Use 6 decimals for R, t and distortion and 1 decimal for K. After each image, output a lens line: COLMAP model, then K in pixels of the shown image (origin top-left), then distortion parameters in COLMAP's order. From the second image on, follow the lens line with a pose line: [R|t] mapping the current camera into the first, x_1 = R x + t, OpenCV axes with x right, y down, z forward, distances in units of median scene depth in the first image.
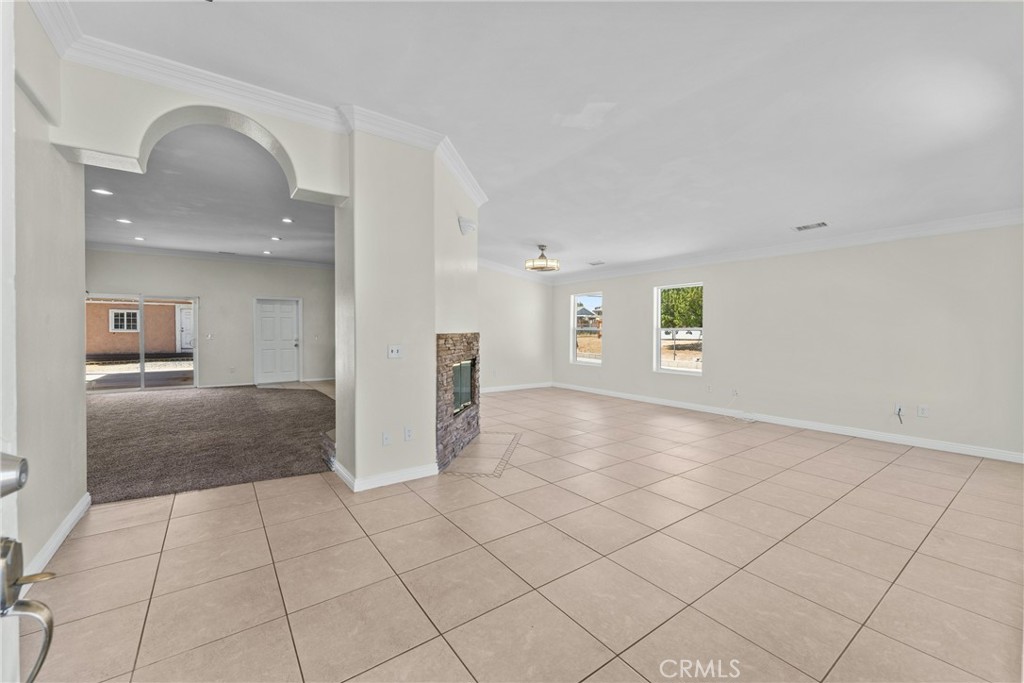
lens RADIAL K [[409.9, 0, 502.8], [0, 409.9, 338.1], [0, 0, 1]] dist [-0.001732, -0.000294]
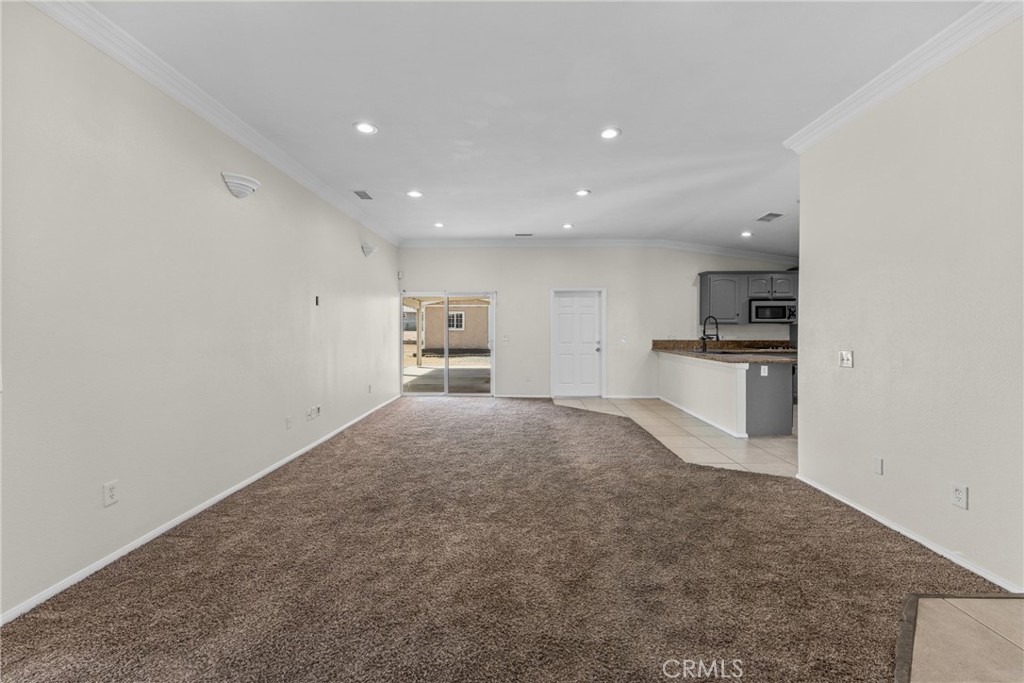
lens RADIAL K [[409.9, 0, 505.2], [0, 409.9, 332.6], [0, 0, 1]] dist [-0.001732, -0.000294]
pose [[0.797559, 0.004565, -0.603224, -0.181274], [-0.009071, 0.999949, -0.004427, -0.009101], [0.603173, 0.009002, 0.797560, 0.284474]]
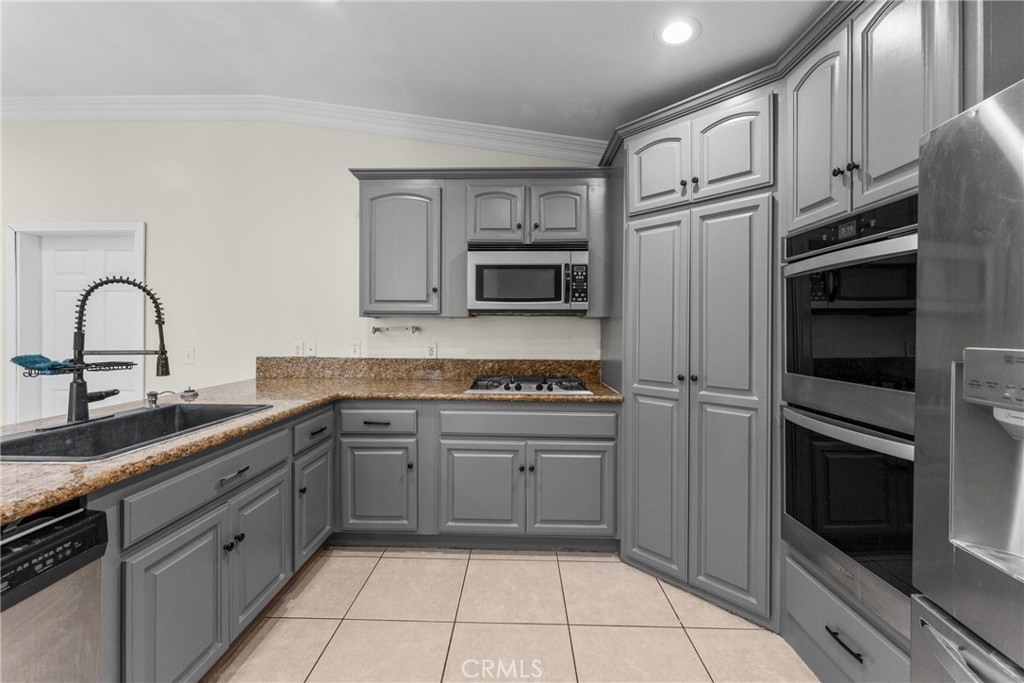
lens RADIAL K [[409.9, 0, 510.0], [0, 409.9, 329.3], [0, 0, 1]] dist [-0.001732, -0.000294]
pose [[0.800657, 0.003102, -0.599114, -0.096975], [-0.015743, 0.999750, -0.015863, -0.019124], [0.598916, 0.022133, 0.800506, 0.924077]]
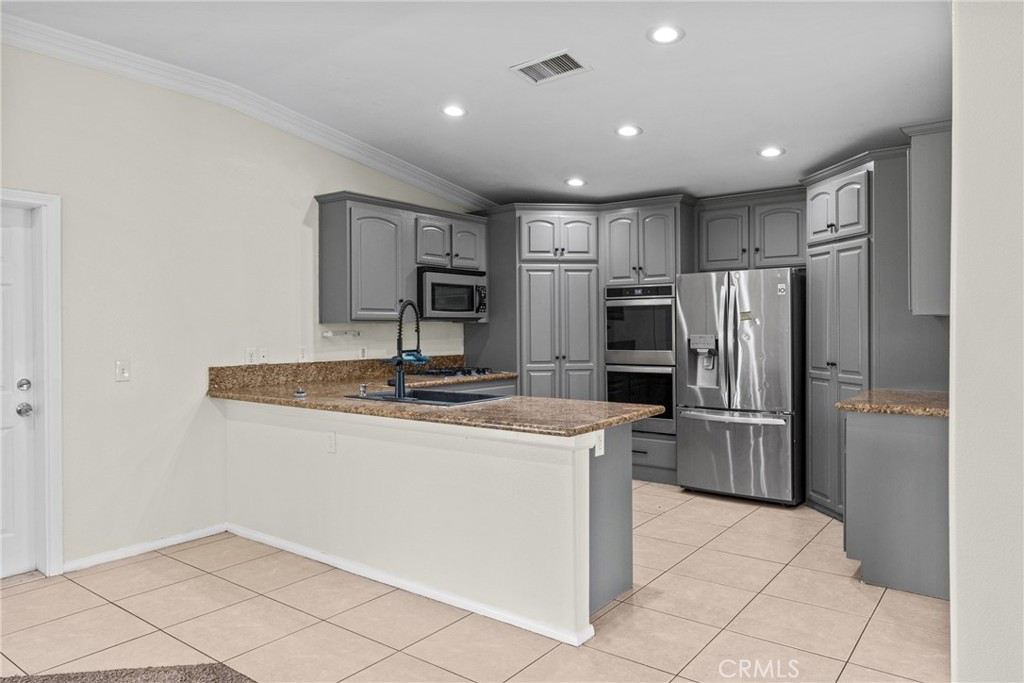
lens RADIAL K [[684.0, 0, 503.1], [0, 684.0, 325.9], [0, 0, 1]] dist [-0.003542, 0.000938]
pose [[0.955938, -0.005985, 0.293506, -0.368828], [0.011987, 0.999754, -0.018655, -0.017217], [-0.293323, 0.021351, 0.955775, 0.576837]]
